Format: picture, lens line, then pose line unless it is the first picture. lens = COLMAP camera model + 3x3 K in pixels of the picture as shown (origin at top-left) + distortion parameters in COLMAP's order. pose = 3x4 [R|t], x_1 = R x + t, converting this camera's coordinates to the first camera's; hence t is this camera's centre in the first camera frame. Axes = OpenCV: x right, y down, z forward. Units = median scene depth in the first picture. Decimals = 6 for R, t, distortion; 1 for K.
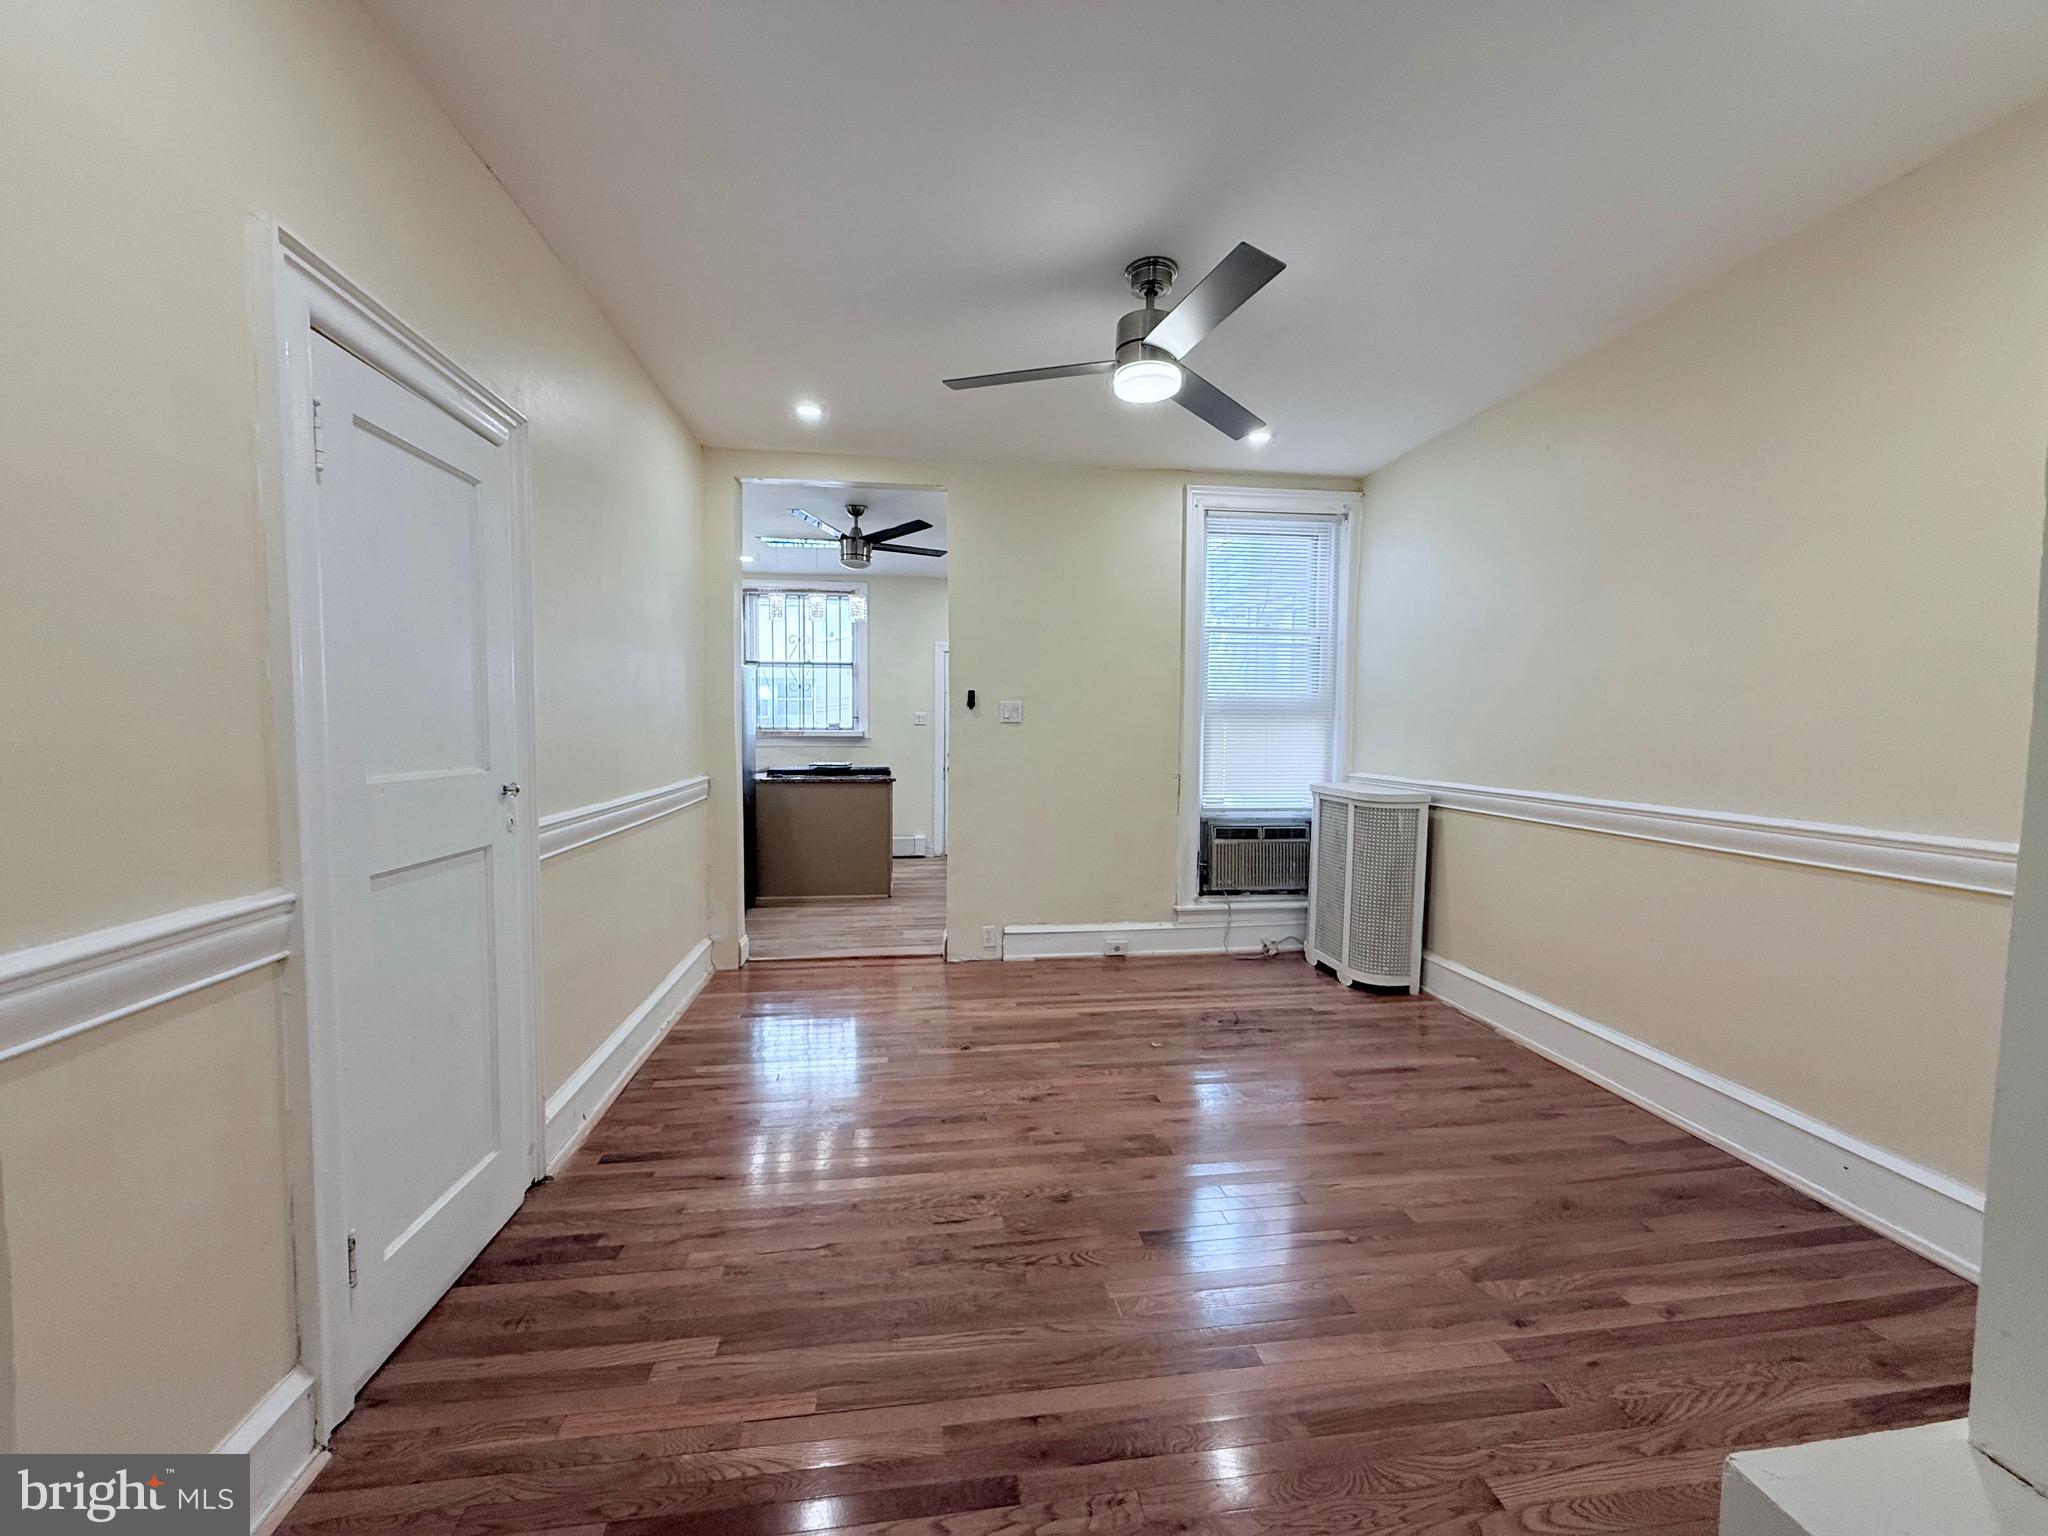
lens RADIAL K [[817.4, 0, 1019.4], [0, 817.4, 764.8], [0, 0, 1]] dist [0.002205, -0.000026]
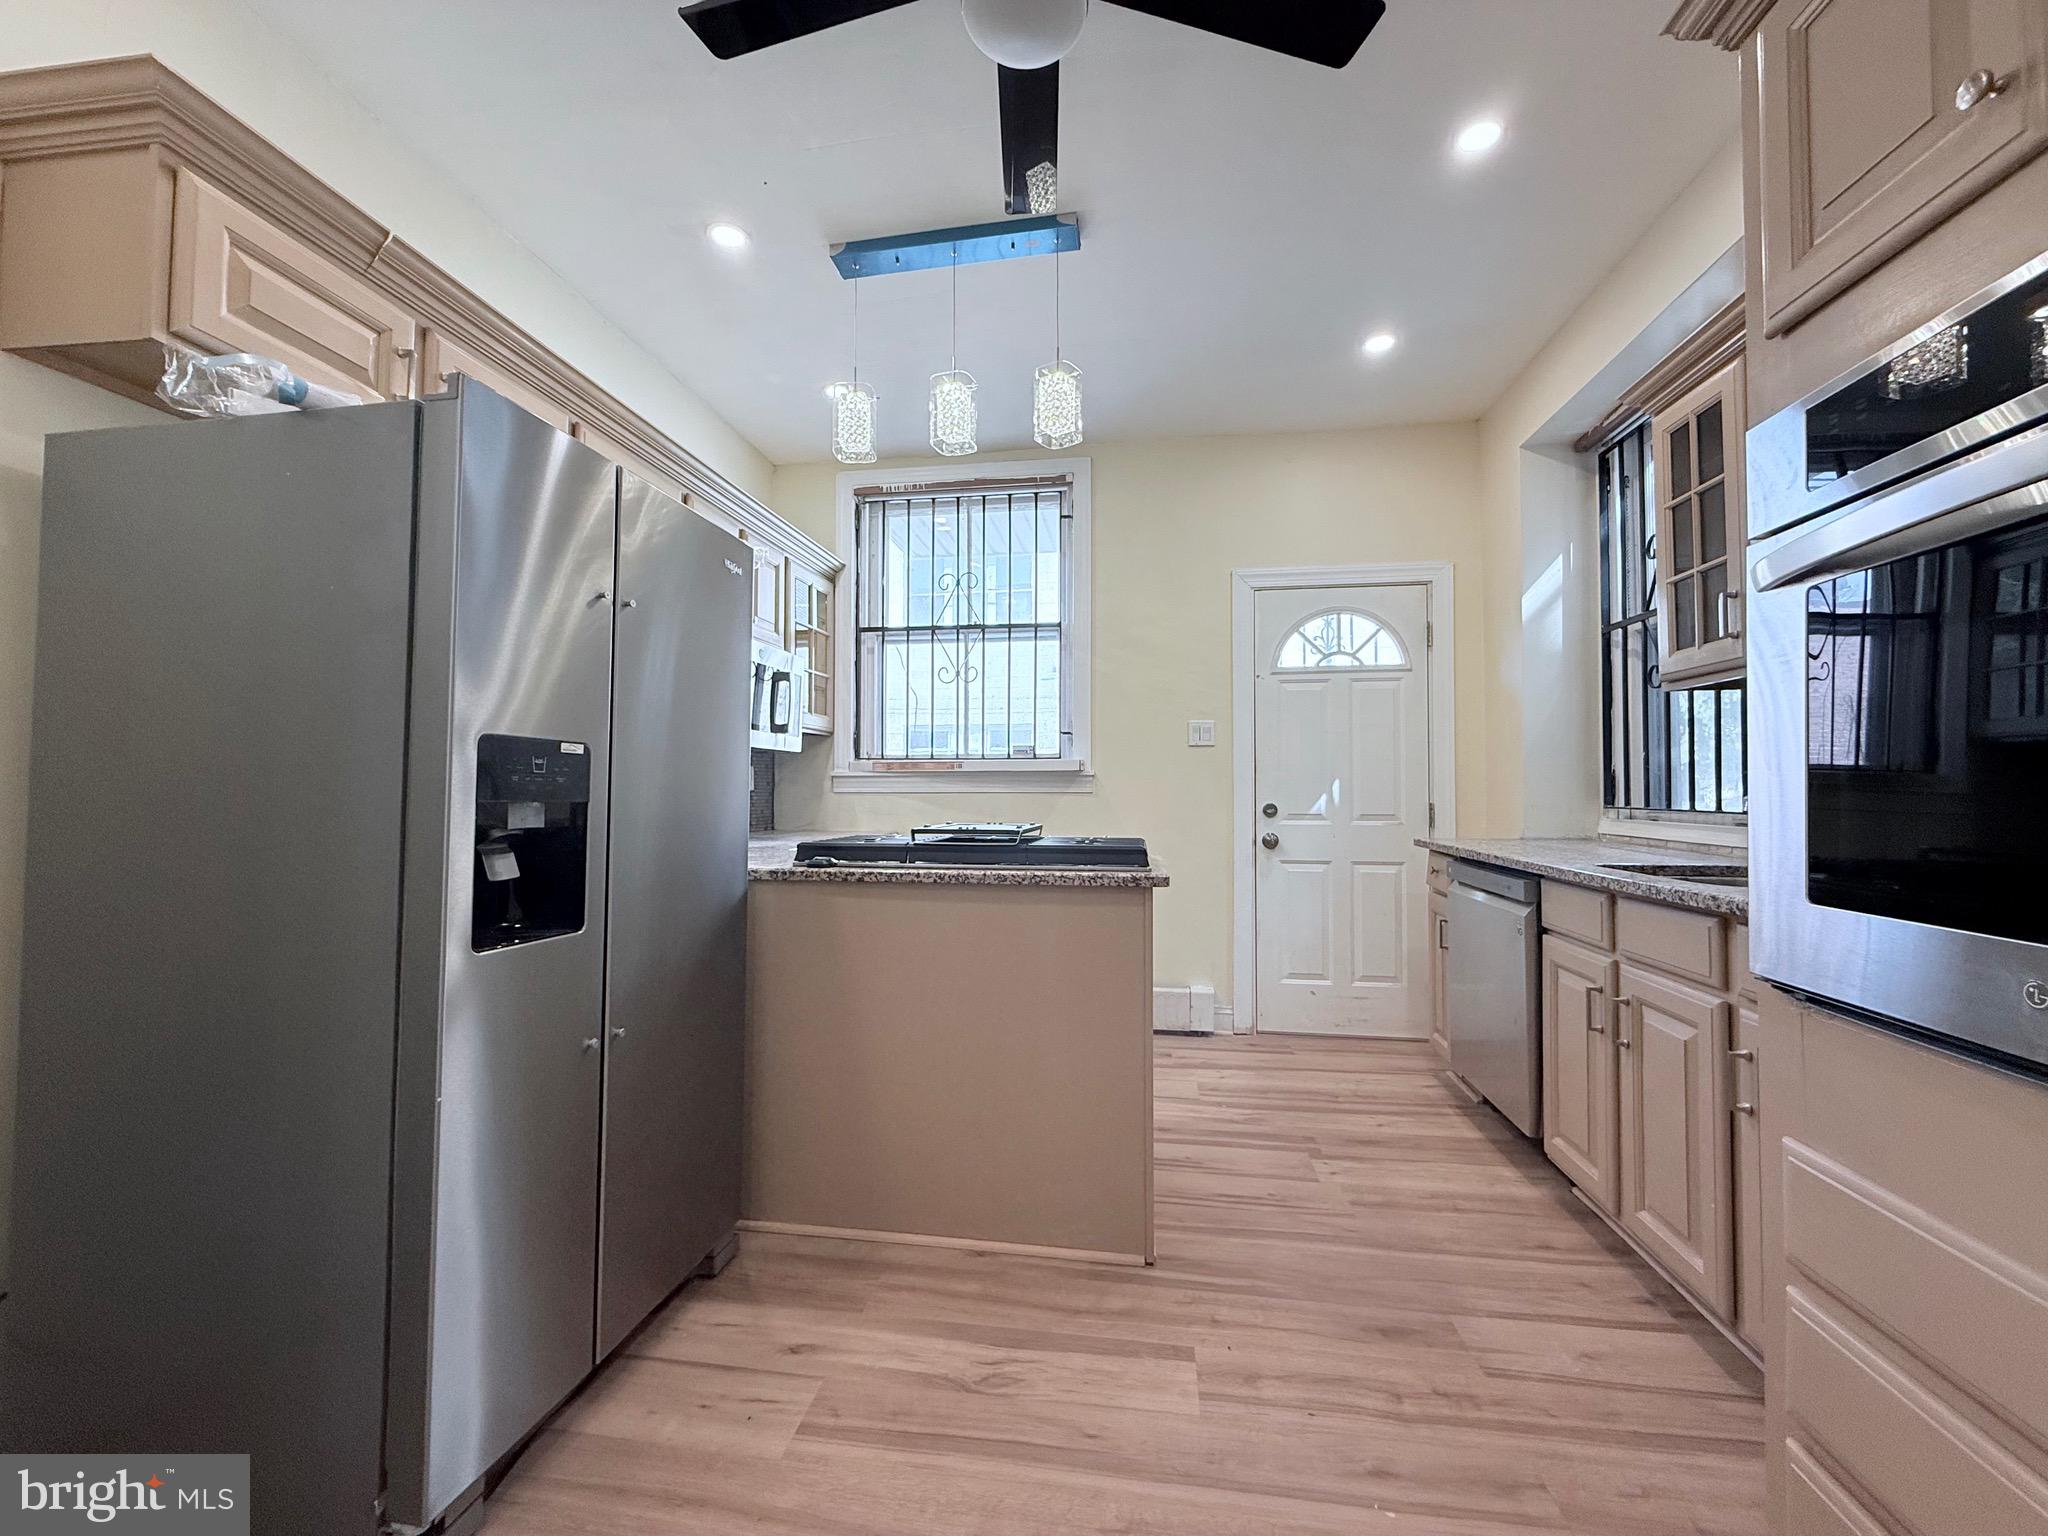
lens RADIAL K [[817.4, 0, 1028.1], [0, 817.4, 769.0], [0, 0, 1]] dist [0.002205, -0.000026]
pose [[0.963019, -0.011422, -0.269190, -0.092359], [-0.008503, 0.997315, -0.072736, -0.000996], [0.269298, 0.072335, 0.960336, 0.534322]]
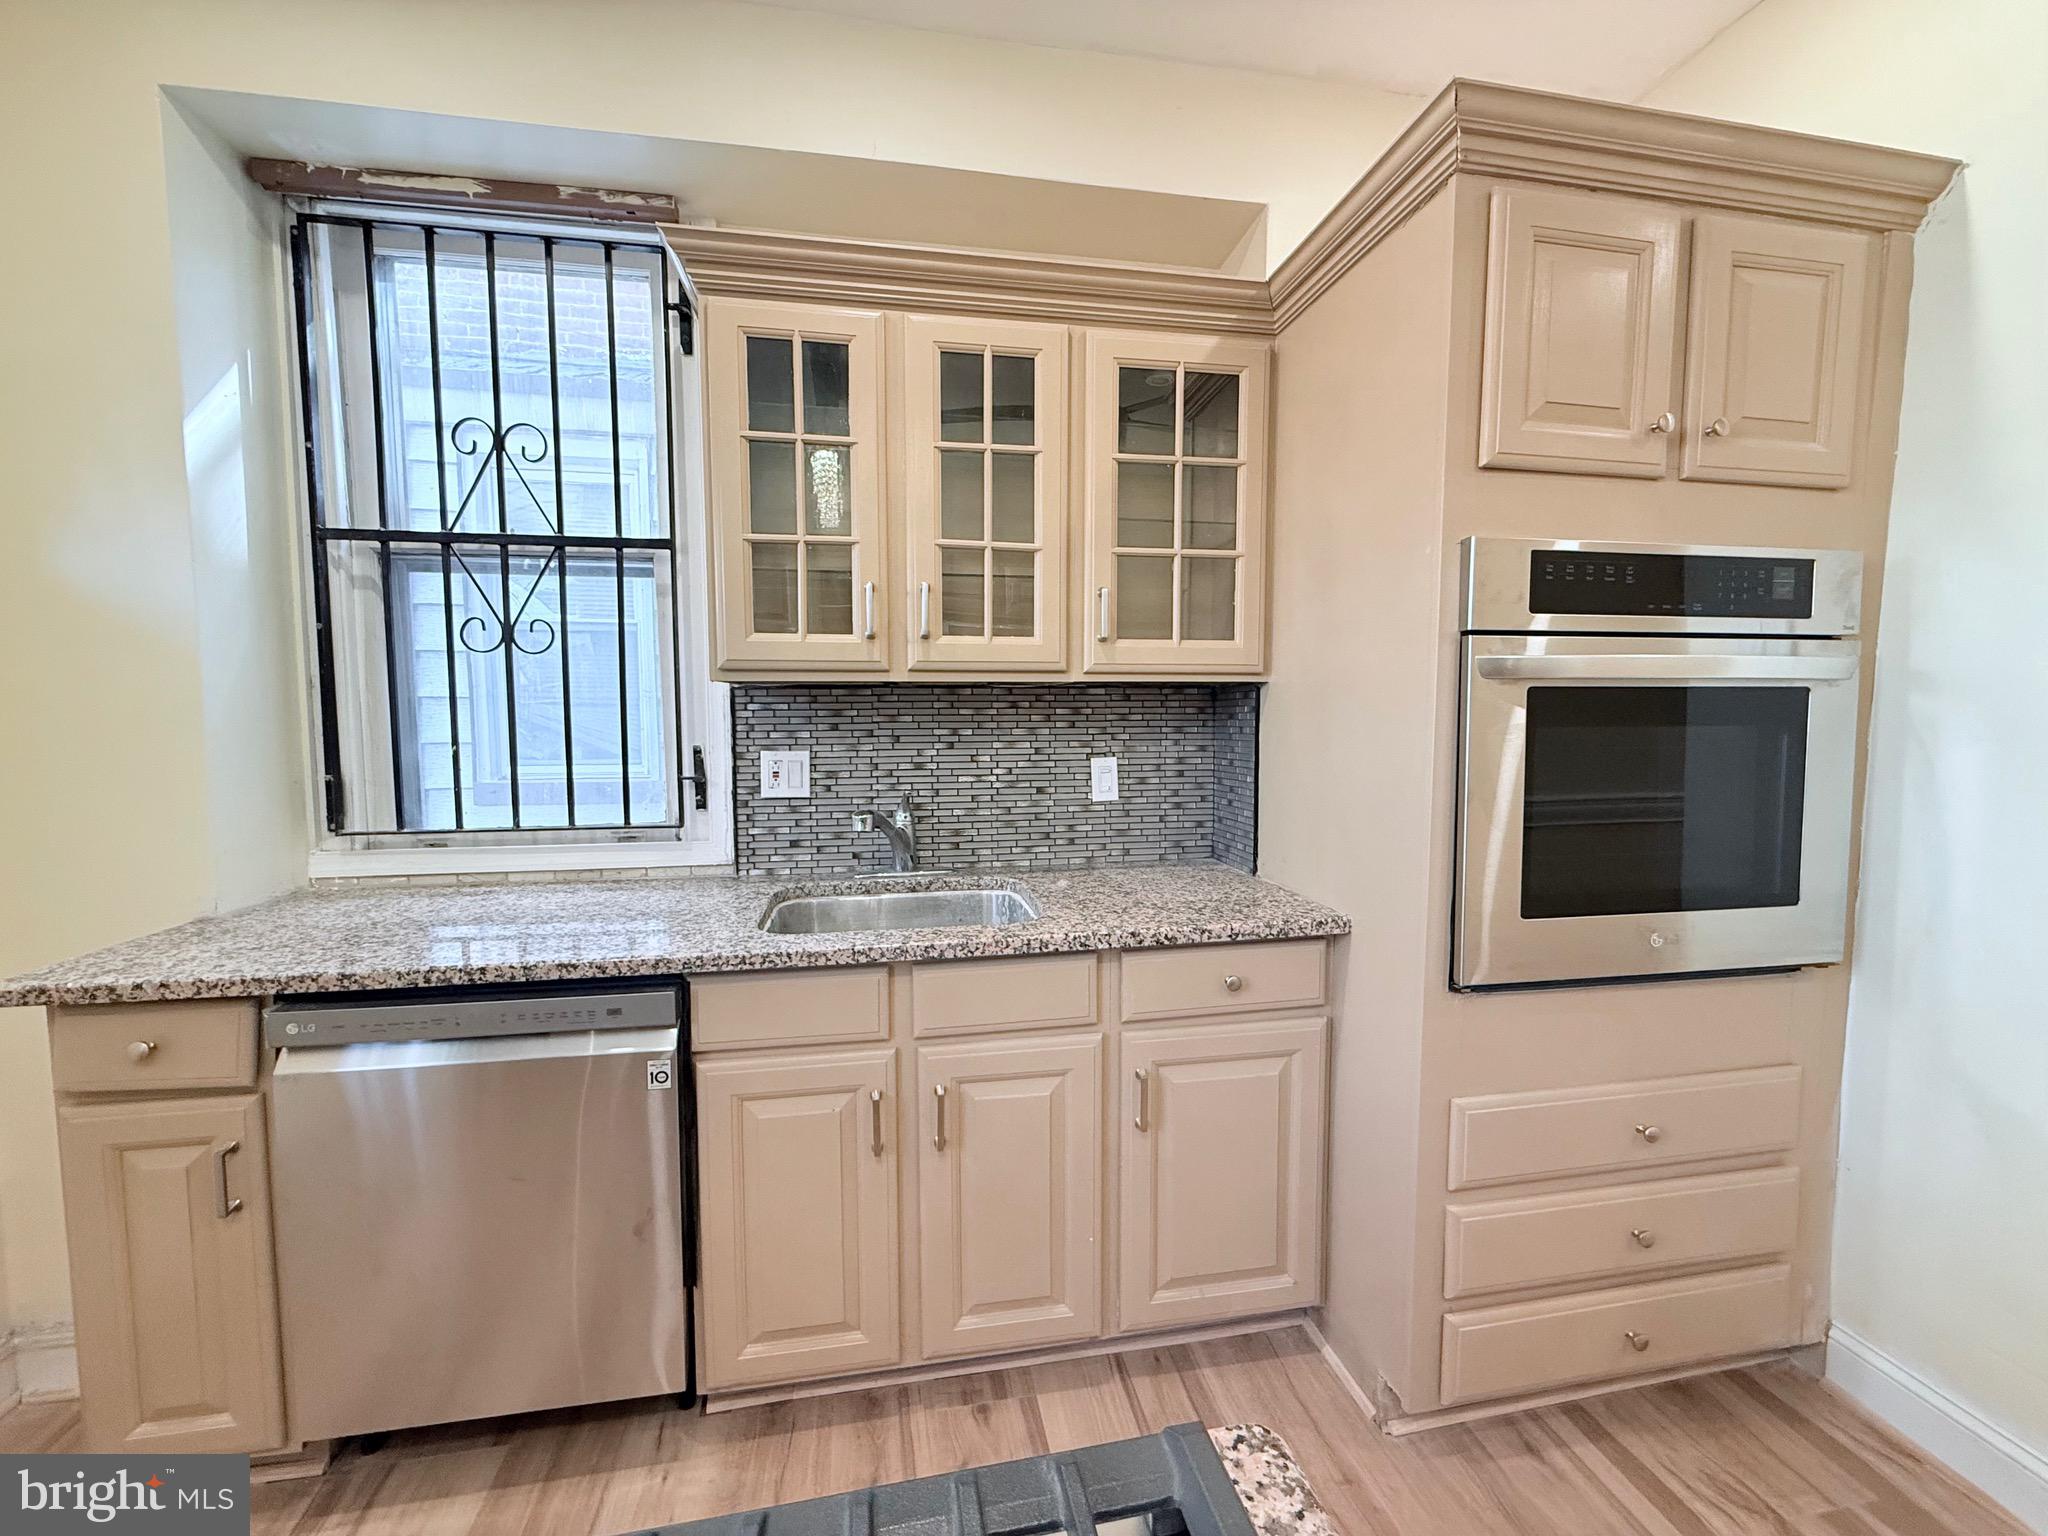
lens RADIAL K [[817.4, 0, 1024.0], [0, 817.4, 777.7], [0, 0, 1]] dist [0.002205, -0.000026]
pose [[-0.051030, -0.078506, 0.995607, -0.220982], [0.051362, 0.995380, 0.081121, -0.060825], [-0.997376, 0.055276, -0.046762, 0.947889]]
